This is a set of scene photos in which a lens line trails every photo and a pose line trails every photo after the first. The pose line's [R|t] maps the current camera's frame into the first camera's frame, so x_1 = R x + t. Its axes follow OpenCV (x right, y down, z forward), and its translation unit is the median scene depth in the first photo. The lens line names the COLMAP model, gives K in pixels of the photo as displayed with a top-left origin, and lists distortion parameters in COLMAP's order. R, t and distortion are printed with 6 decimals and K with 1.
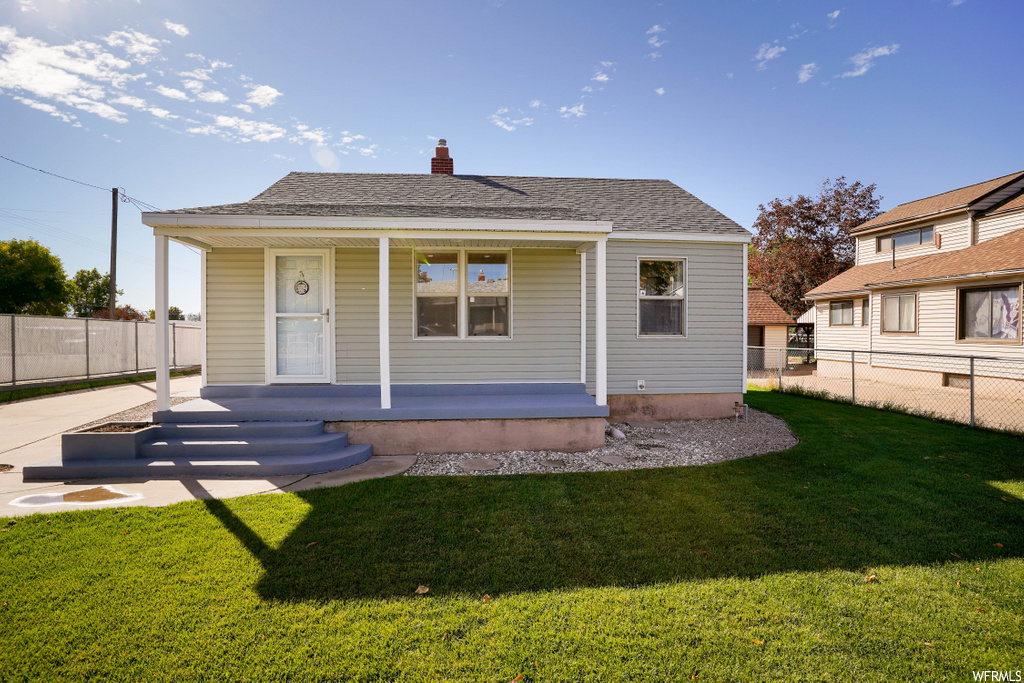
lens RADIAL K [[526.2, 0, 477.0], [0, 526.2, 345.9], [0, 0, 1]] dist [-0.061310, 0.035222]
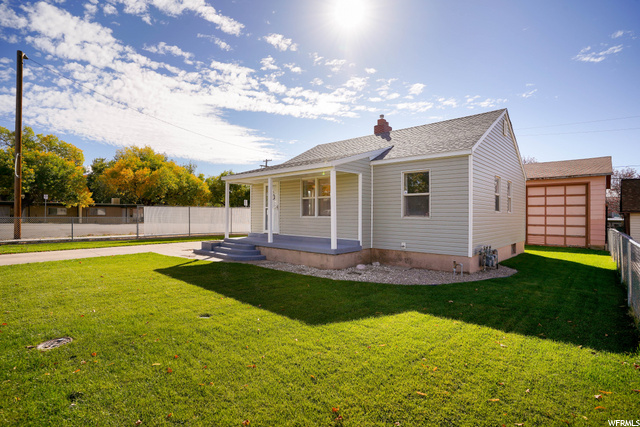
lens RADIAL K [[311.9, 0, 316.9], [0, 311.9, 207.4], [0, 0, 1]] dist [-0.061265, 0.031899]
pose [[0.678046, -0.006255, -0.734993, 0.175350], [-0.037055, 0.998401, -0.042680, 0.000717], [0.734085, 0.056174, 0.676730, 0.017106]]
